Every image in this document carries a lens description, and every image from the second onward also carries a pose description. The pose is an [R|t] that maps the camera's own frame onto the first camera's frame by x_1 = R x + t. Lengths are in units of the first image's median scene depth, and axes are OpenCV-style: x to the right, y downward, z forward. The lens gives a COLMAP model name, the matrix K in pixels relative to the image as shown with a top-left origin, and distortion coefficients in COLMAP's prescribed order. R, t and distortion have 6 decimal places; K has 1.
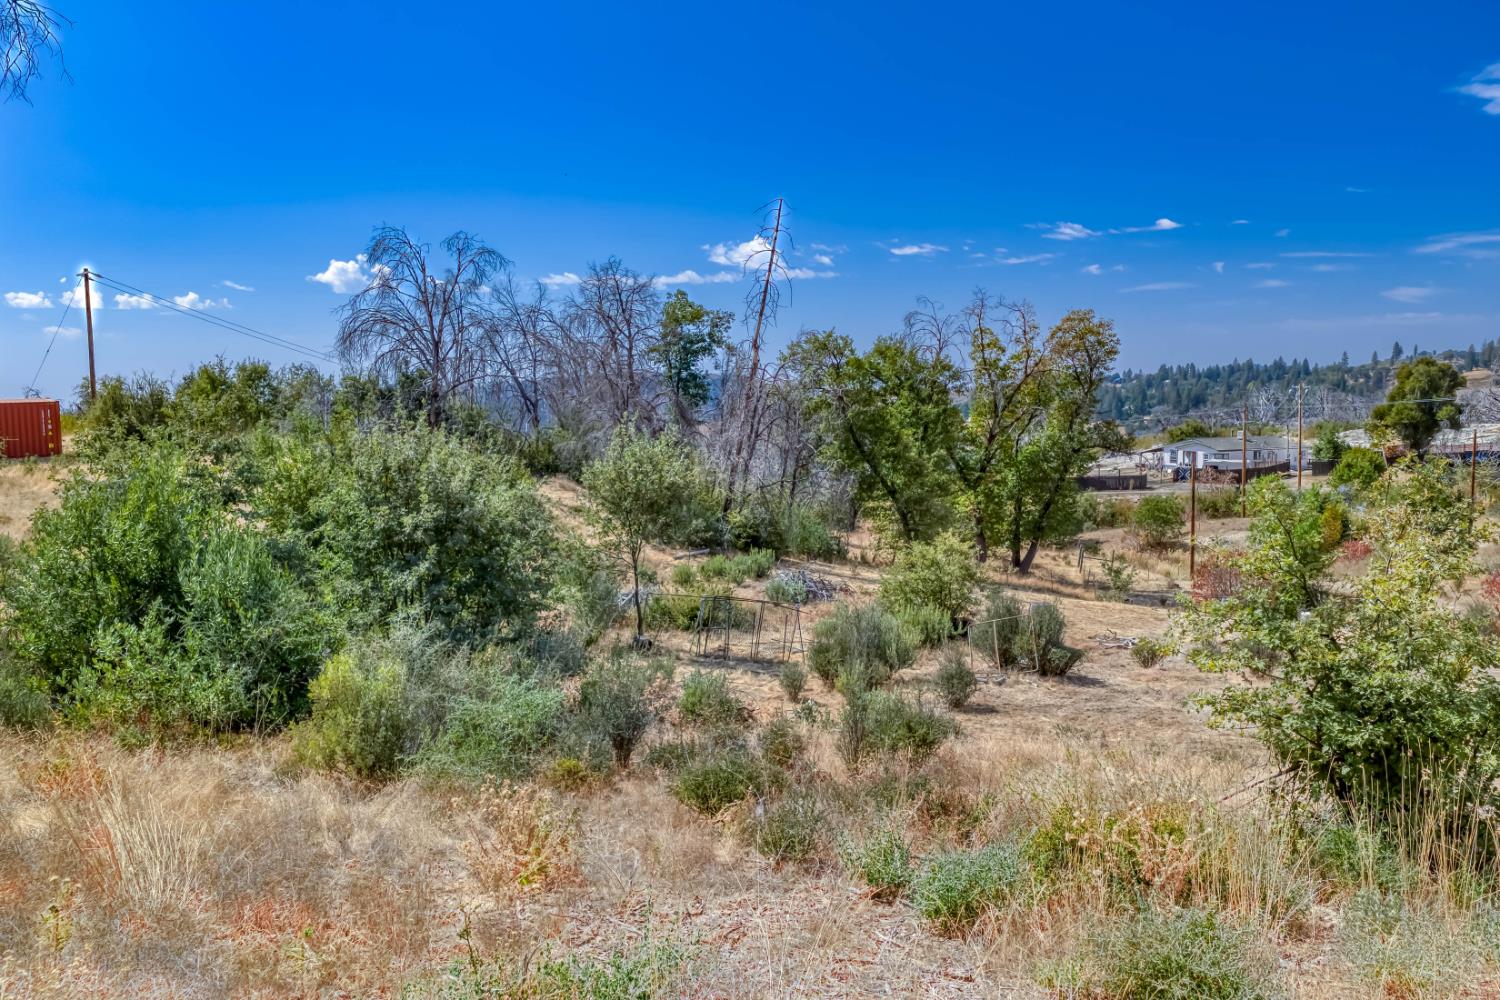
lens RADIAL K [[1233.5, 0, 738.1], [0, 1233.5, 497.3], [0, 0, 1]] dist [0.067779, -0.155632]
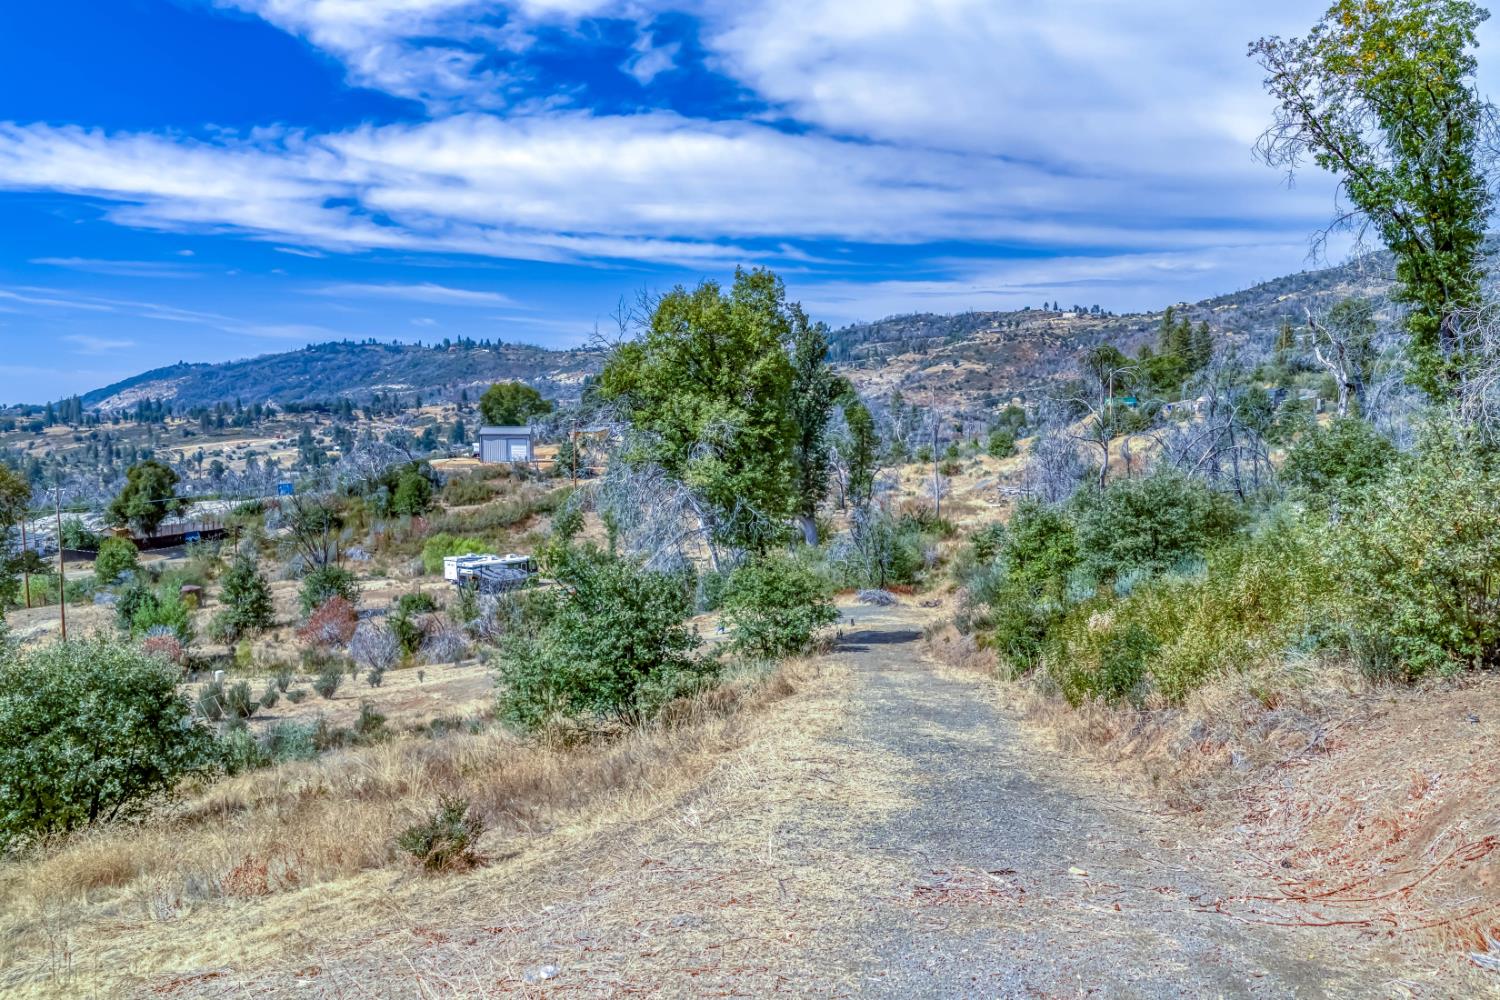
lens RADIAL K [[1237.9, 0, 748.4], [0, 1237.9, 500.5], [0, 0, 1]] dist [0.057774, -0.073792]
pose [[0.499572, -0.052396, 0.864687, -0.499157], [0.086065, 0.996233, 0.010643, -0.070957], [-0.861987, 0.069102, 0.502199, -0.316453]]
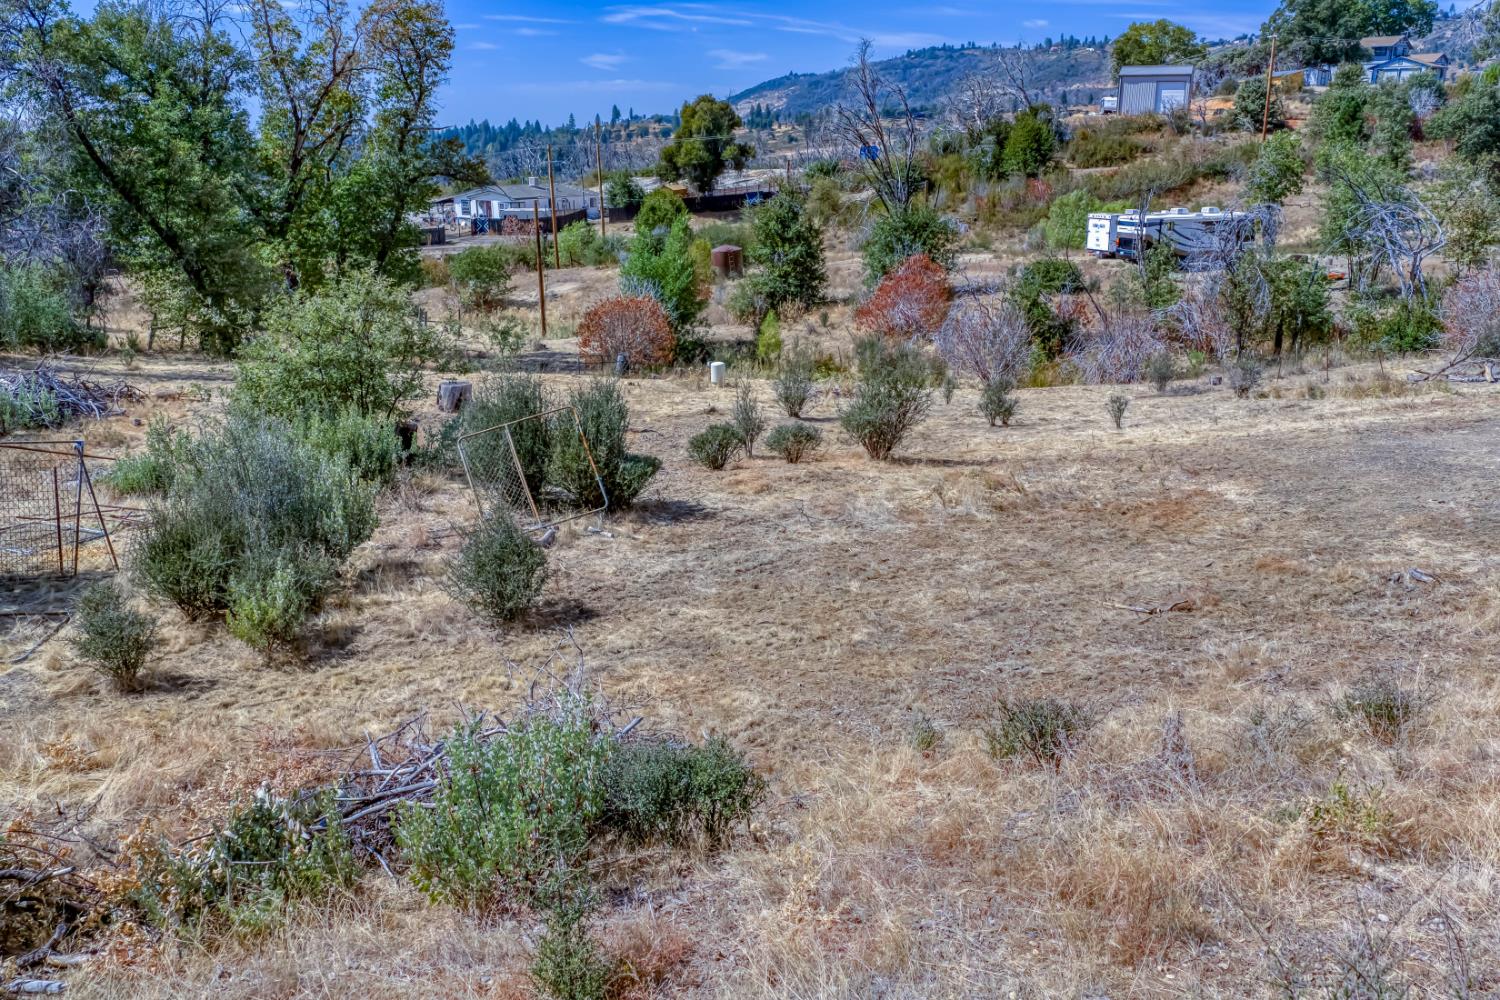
lens RADIAL K [[1246.1, 0, 752.9], [0, 1246.1, 504.0], [0, 0, 1]] dist [0.013047, 0.008841]
pose [[0.829056, -0.155418, 0.537132, 0.001978], [0.052983, 0.978109, 0.201235, 0.016136], [-0.556649, -0.138376, 0.819142, 0.257609]]
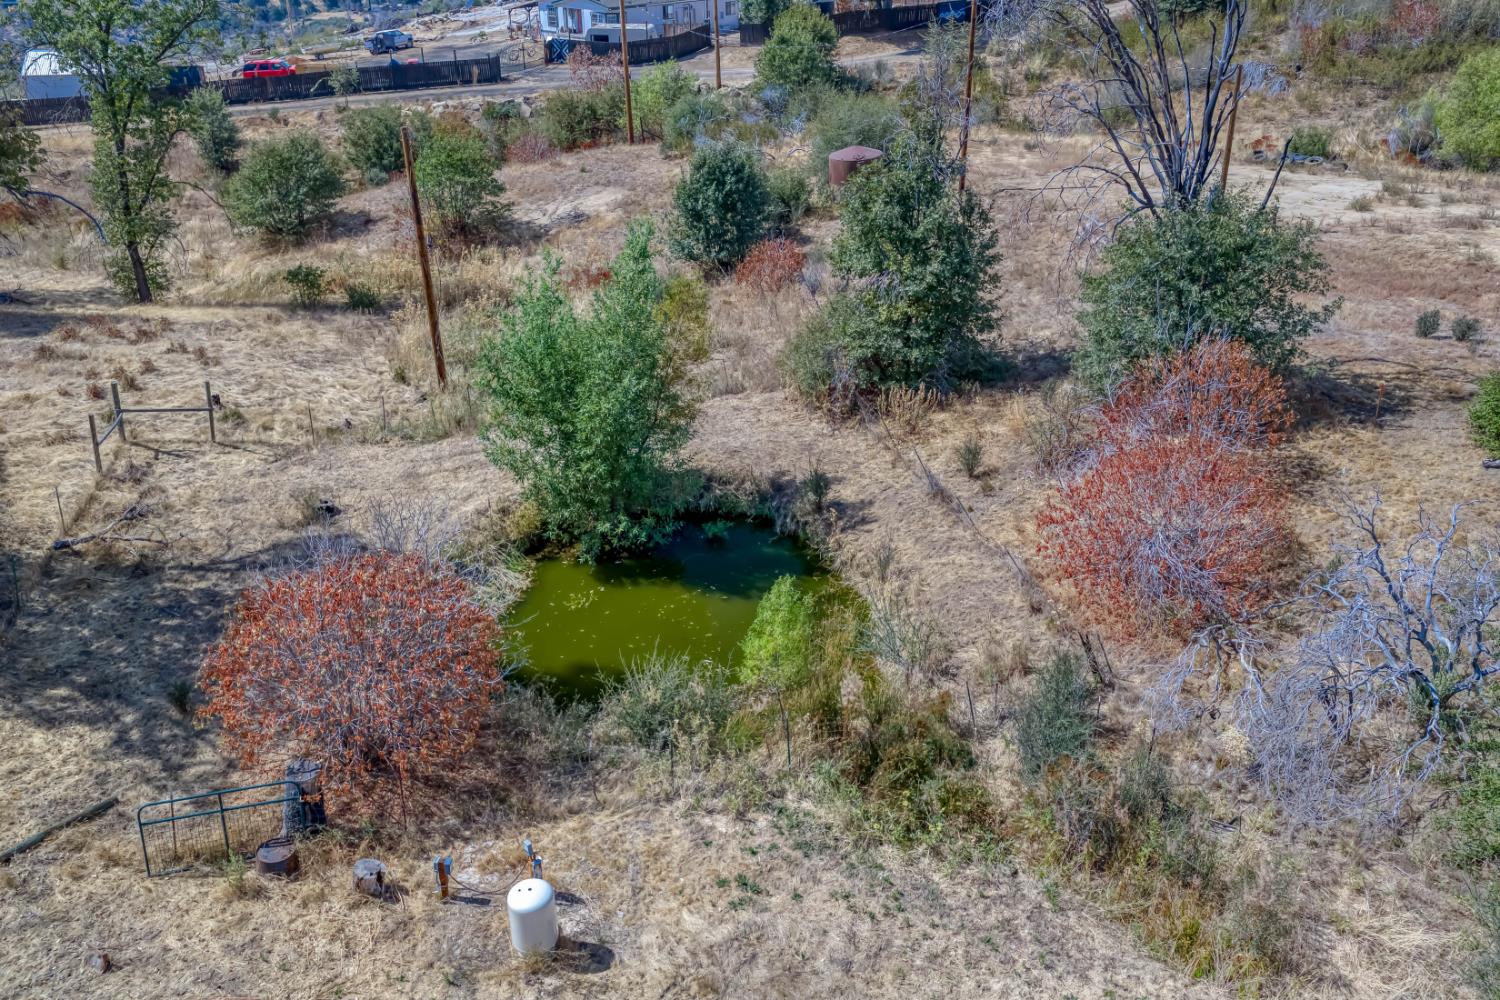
lens RADIAL K [[1237.9, 0, 748.4], [0, 1237.9, 500.5], [0, 0, 1]] dist [0.057774, -0.073792]
pose [[0.918104, -0.176614, 0.354812, 0.405069], [0.037561, 0.929968, 0.365717, -0.078640], [-0.394555, -0.322439, 0.860441, 0.746051]]
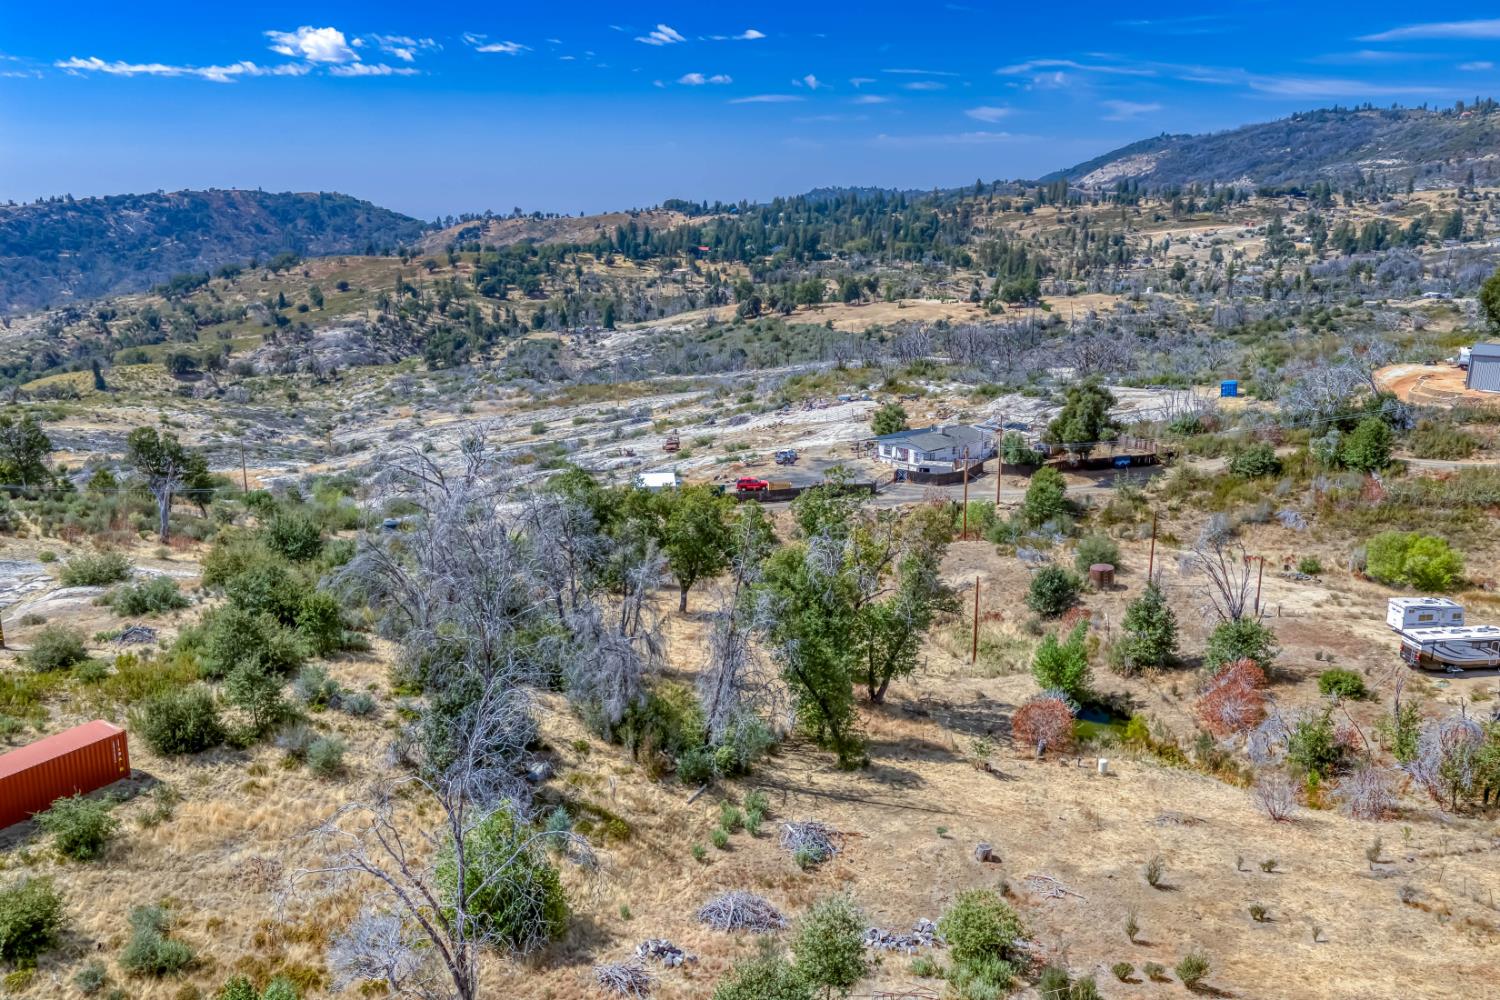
lens RADIAL K [[1252.1, 0, 757.5], [0, 1252.1, 499.7], [0, 0, 1]] dist [0.012783, -0.006051]
pose [[0.948407, -0.061477, 0.311040, -0.321684], [0.015025, 0.988634, 0.149588, -0.399912], [-0.316701, -0.137197, 0.938551, -0.161420]]
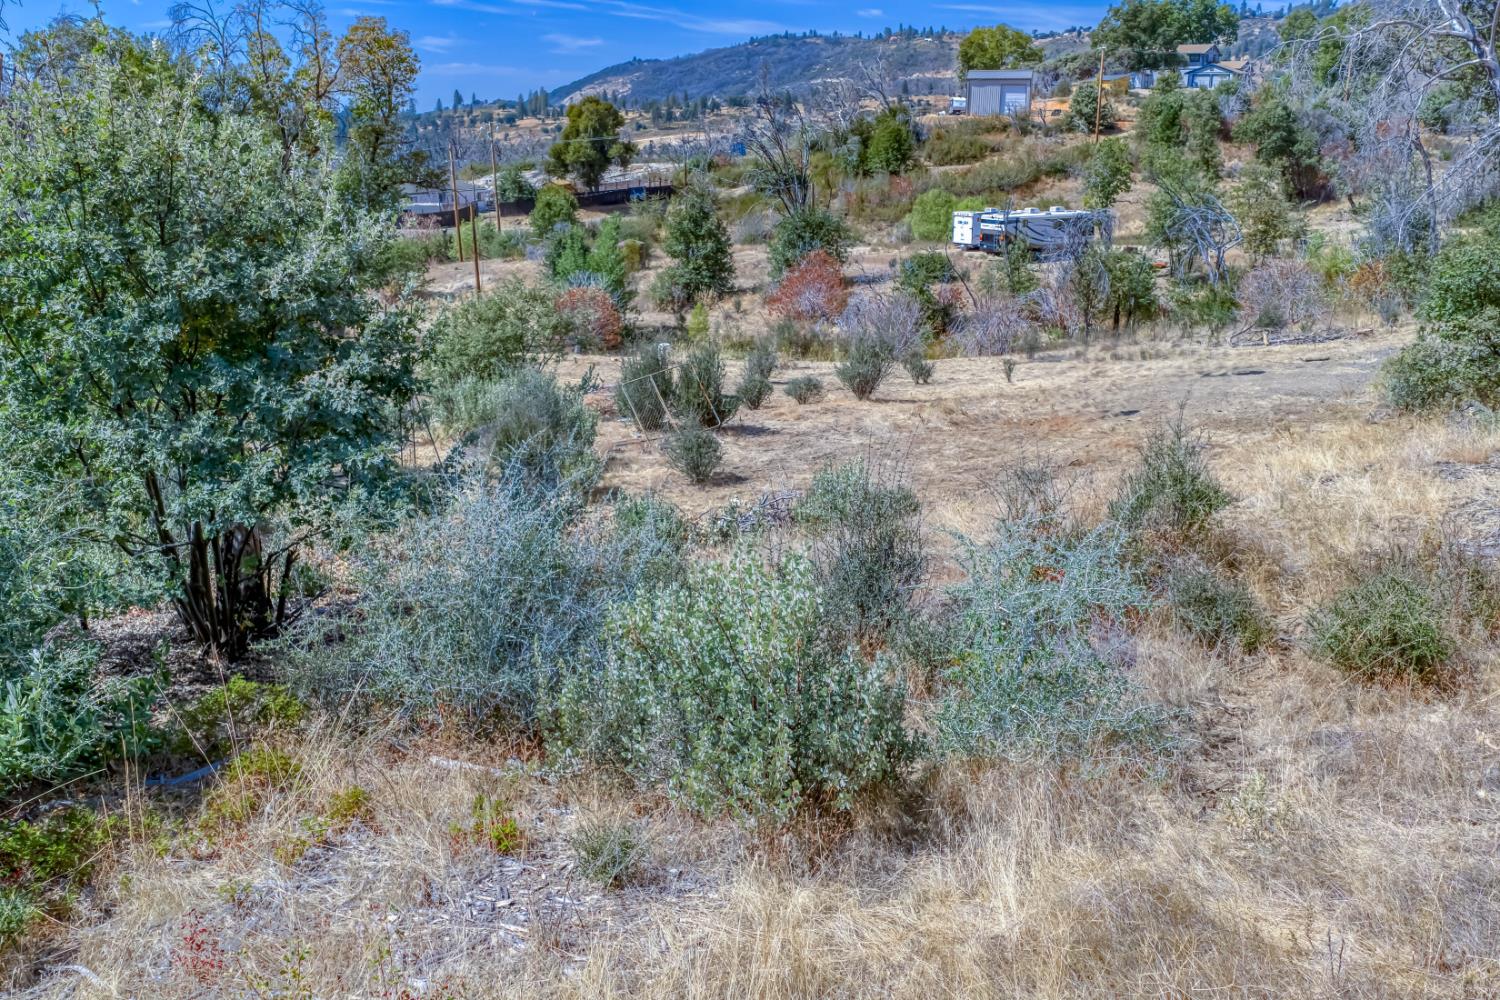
lens RADIAL K [[1244.9, 0, 754.8], [0, 1244.9, 503.9], [0, 0, 1]] dist [0.049610, -0.090750]
pose [[0.756035, -0.184587, 0.627964, -0.143938], [0.057720, 0.974475, 0.216950, 0.003593], [-0.651981, -0.127775, 0.747391, 0.164754]]
